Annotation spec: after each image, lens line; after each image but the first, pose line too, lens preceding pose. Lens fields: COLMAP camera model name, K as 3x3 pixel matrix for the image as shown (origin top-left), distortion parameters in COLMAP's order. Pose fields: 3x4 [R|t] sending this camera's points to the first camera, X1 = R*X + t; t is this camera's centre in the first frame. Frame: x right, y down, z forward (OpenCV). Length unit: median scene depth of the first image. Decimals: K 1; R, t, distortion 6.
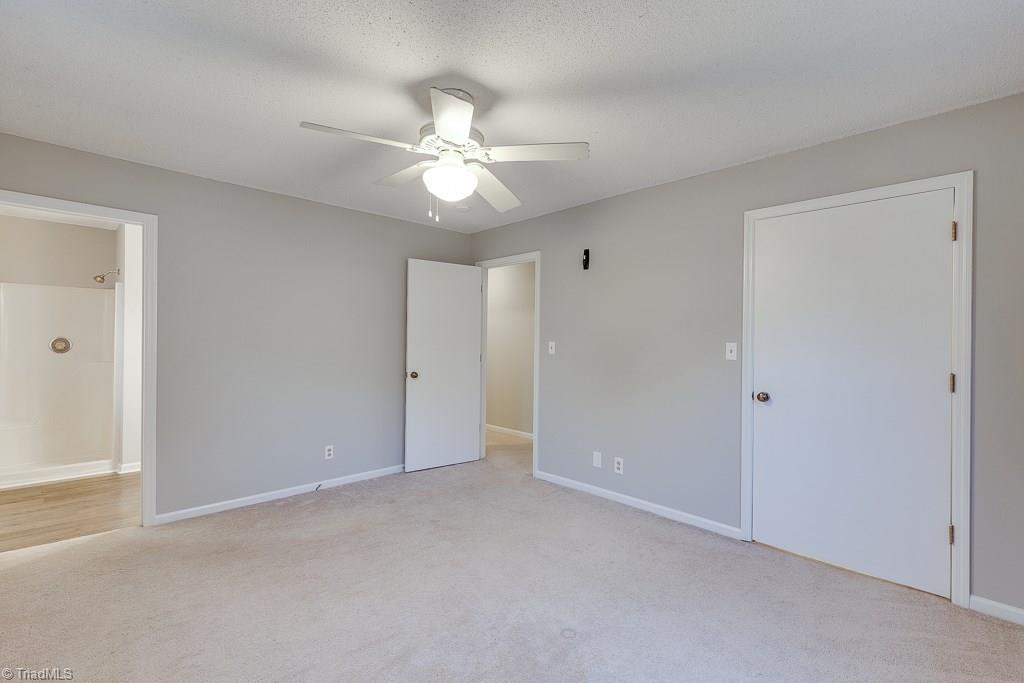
lens RADIAL K [[457.9, 0, 518.8], [0, 457.9, 338.4], [0, 0, 1]] dist [0.001161, 0.000476]
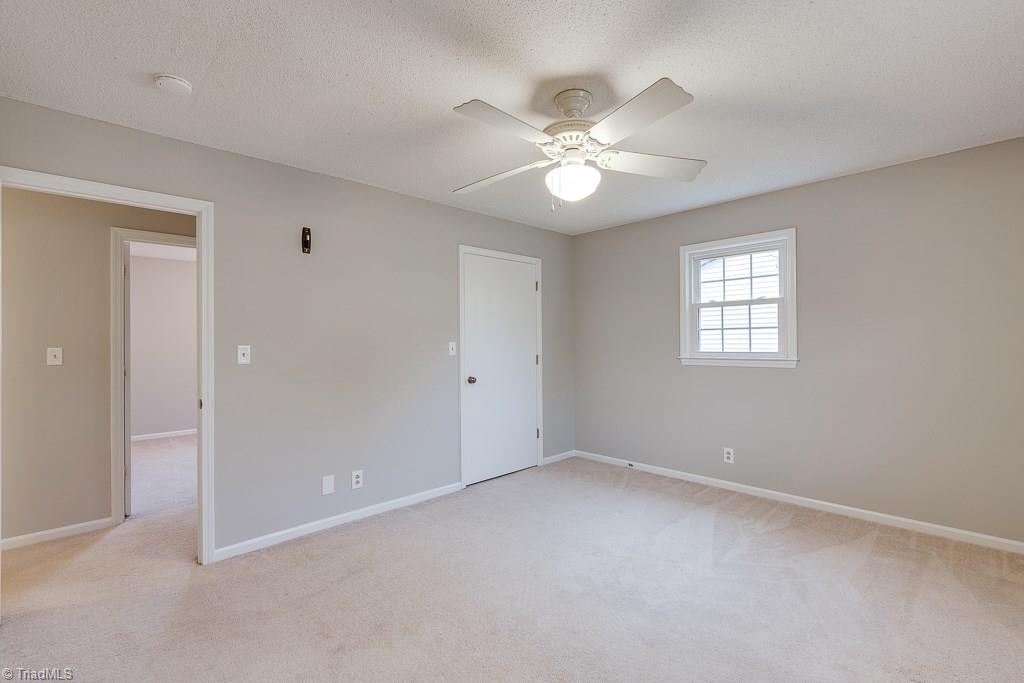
lens RADIAL K [[457.9, 0, 518.8], [0, 457.9, 338.4], [0, 0, 1]] dist [0.001161, 0.000476]
pose [[-0.003736, -0.000028, 0.999993, -0.830759], [0.009542, 0.999954, 0.000064, 0.000782], [-0.999947, 0.009542, -0.003736, 0.817066]]
